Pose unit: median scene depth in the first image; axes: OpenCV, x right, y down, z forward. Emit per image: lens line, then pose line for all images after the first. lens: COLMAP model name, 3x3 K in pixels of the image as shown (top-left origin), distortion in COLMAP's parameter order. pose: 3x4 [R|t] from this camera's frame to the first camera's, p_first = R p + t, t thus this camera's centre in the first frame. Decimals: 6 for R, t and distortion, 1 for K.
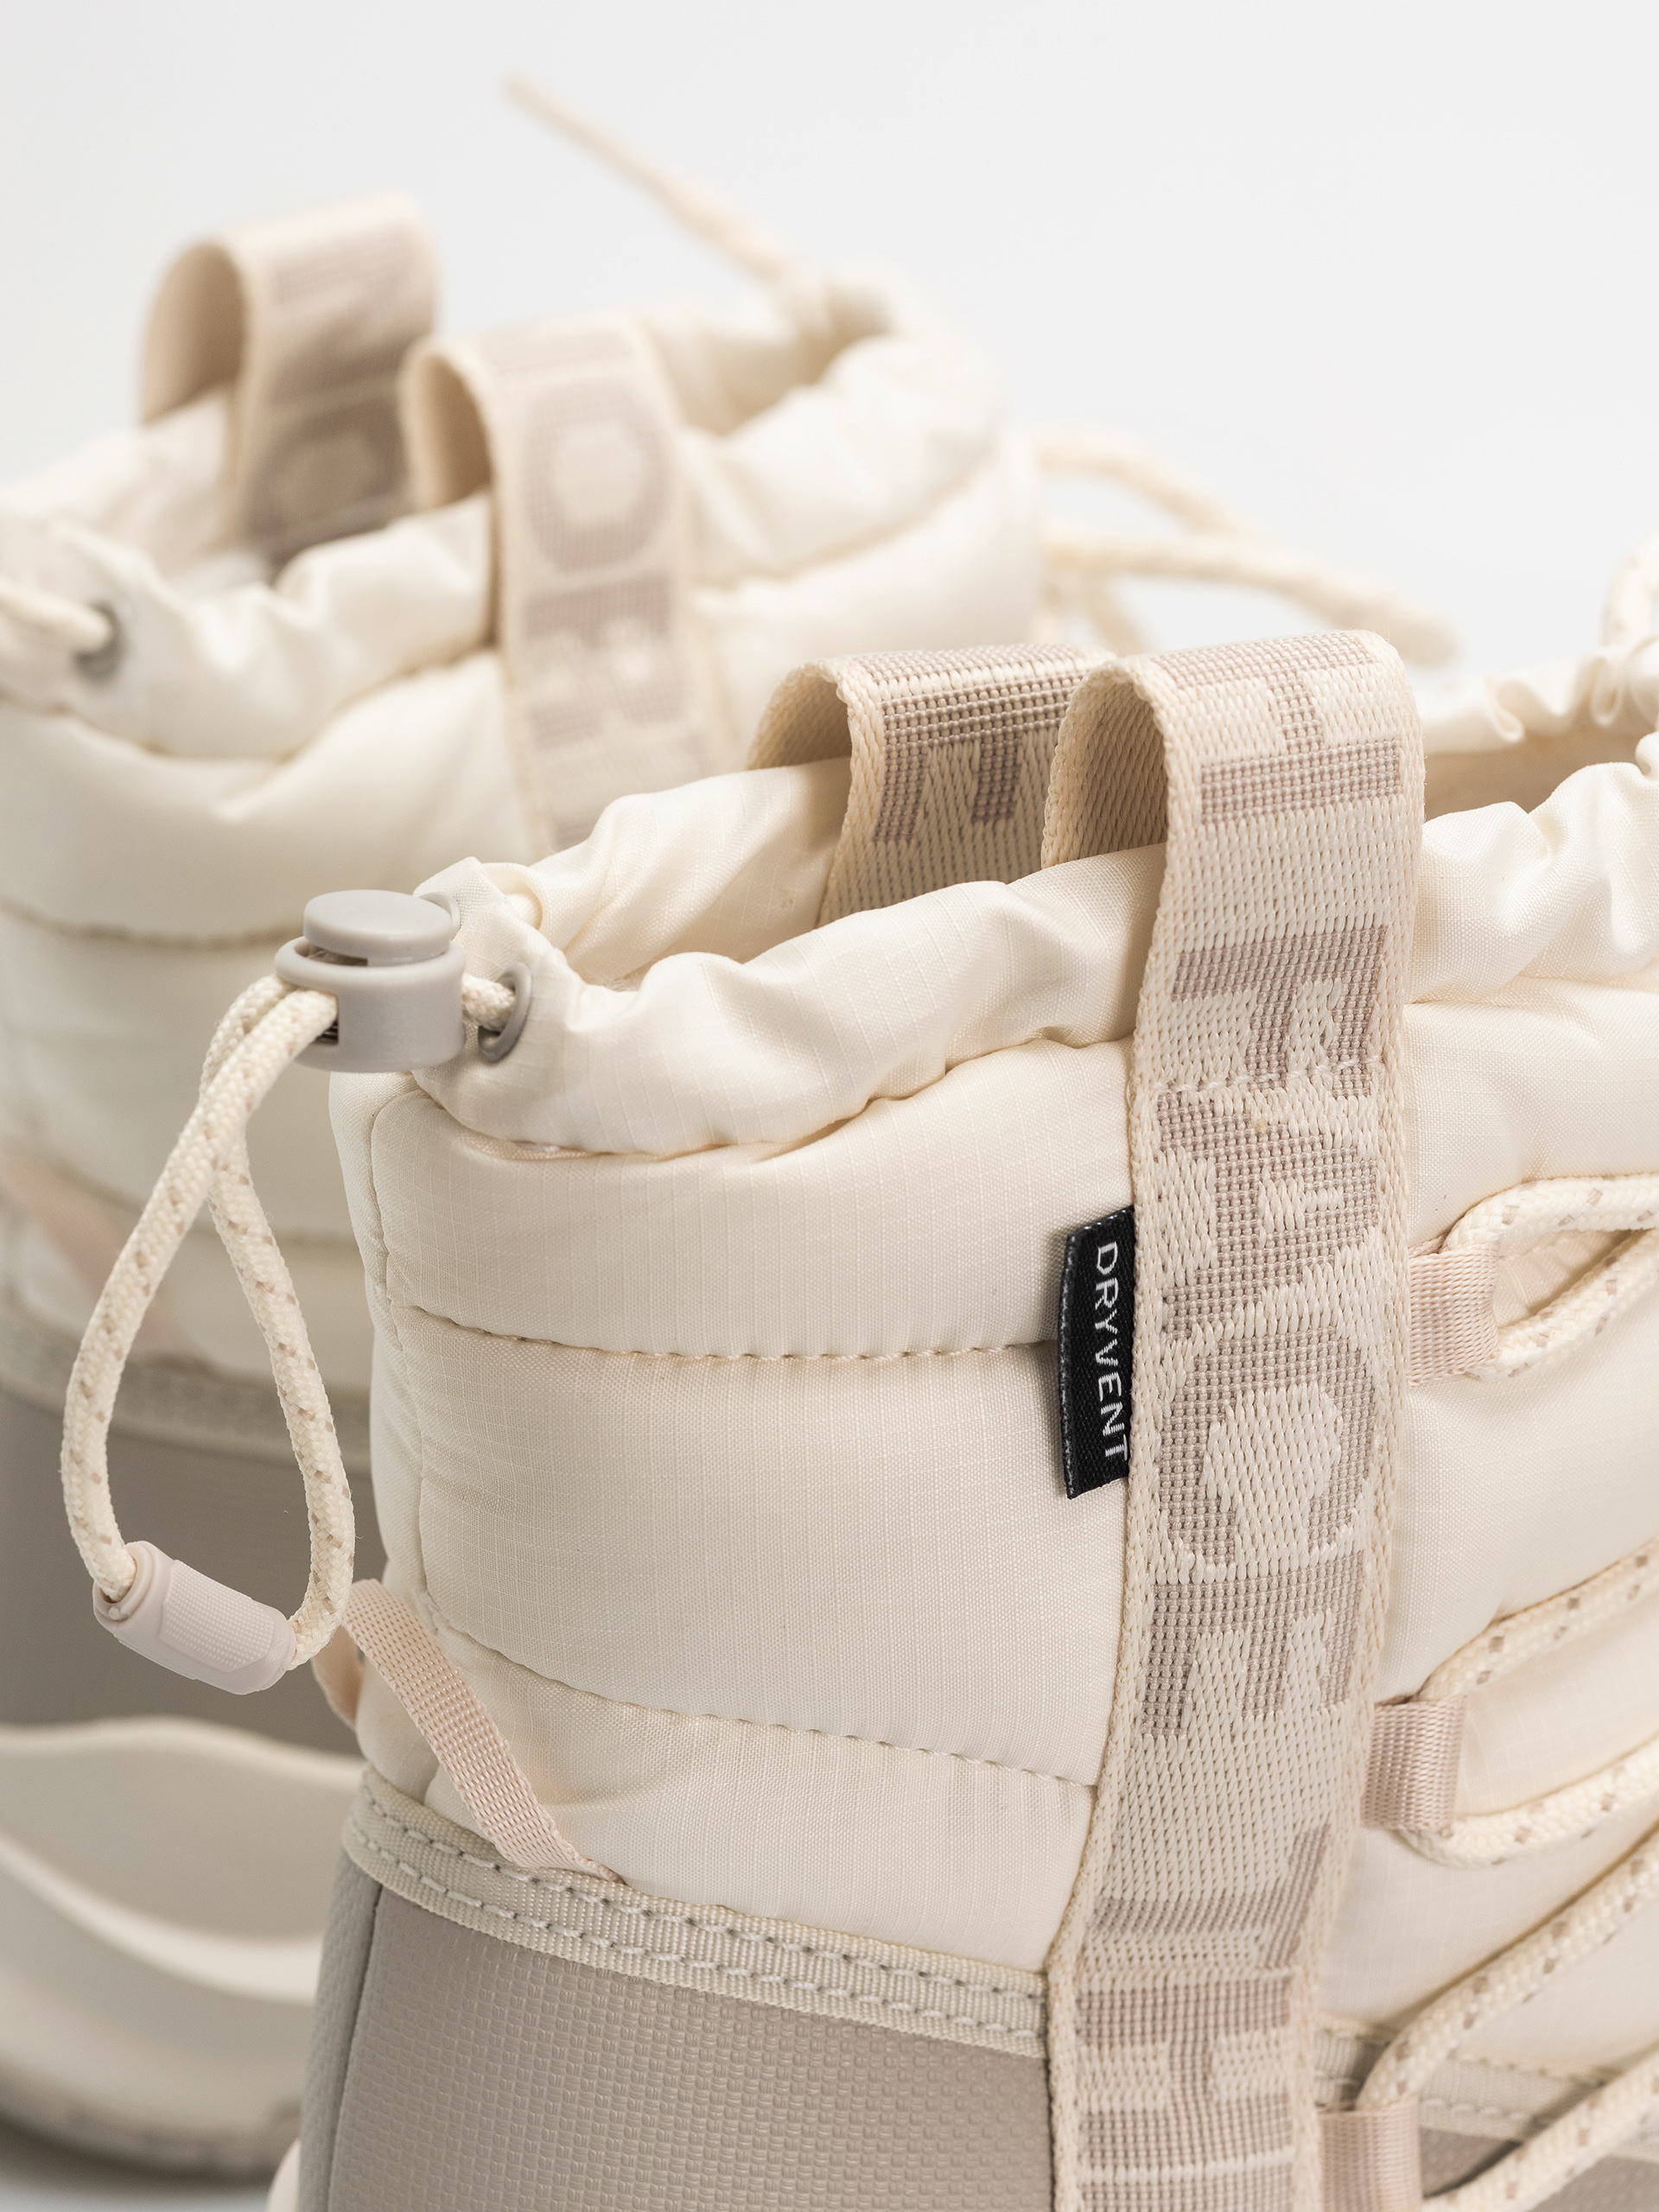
lens RADIAL K [[7474.9, 0, 829.5], [0, 7474.9, 1106.0], [0, 0, 1]] dist [-0.060163, -1.920823]
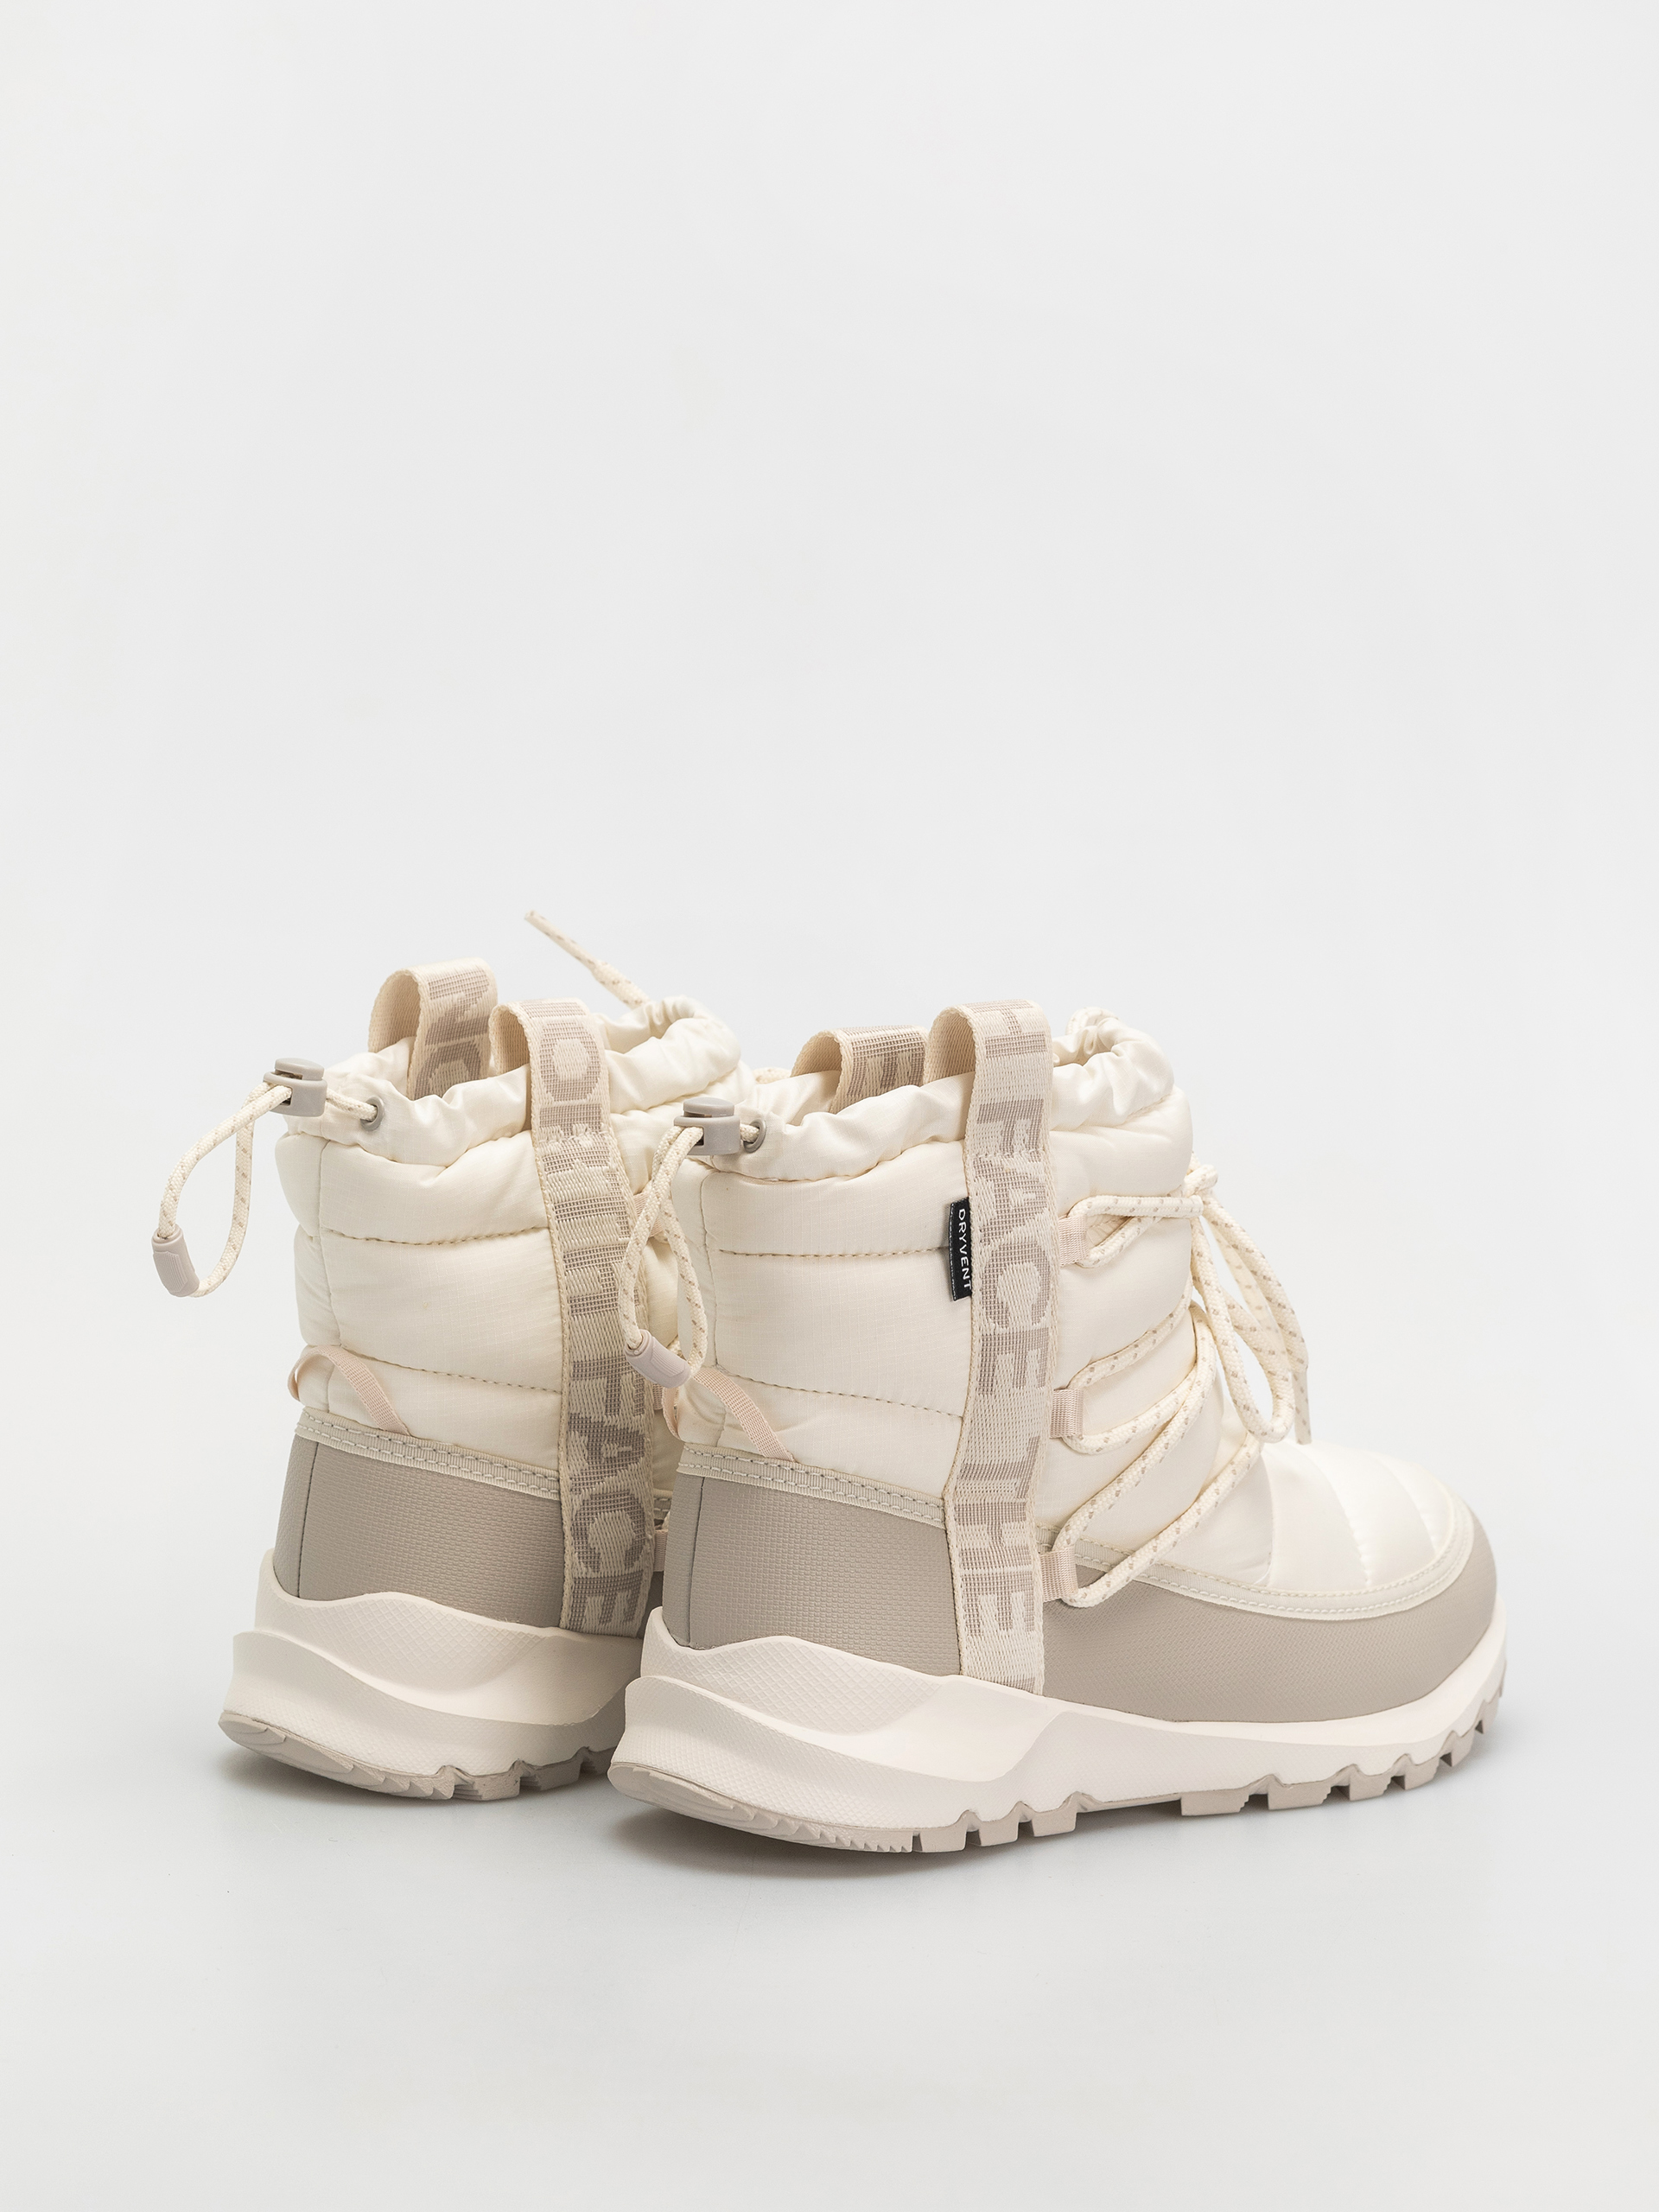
lens RADIAL K [[7474.9, 0, 829.5], [0, 7474.9, 1106.0], [0, 0, 1]] dist [-0.060163, -1.920823]
pose [[0.980343, -0.051206, 0.190538, -0.544890], [0.086247, 0.979799, -0.180433, 0.482198], [-0.177449, 0.193320, 0.964956, -1.724870]]
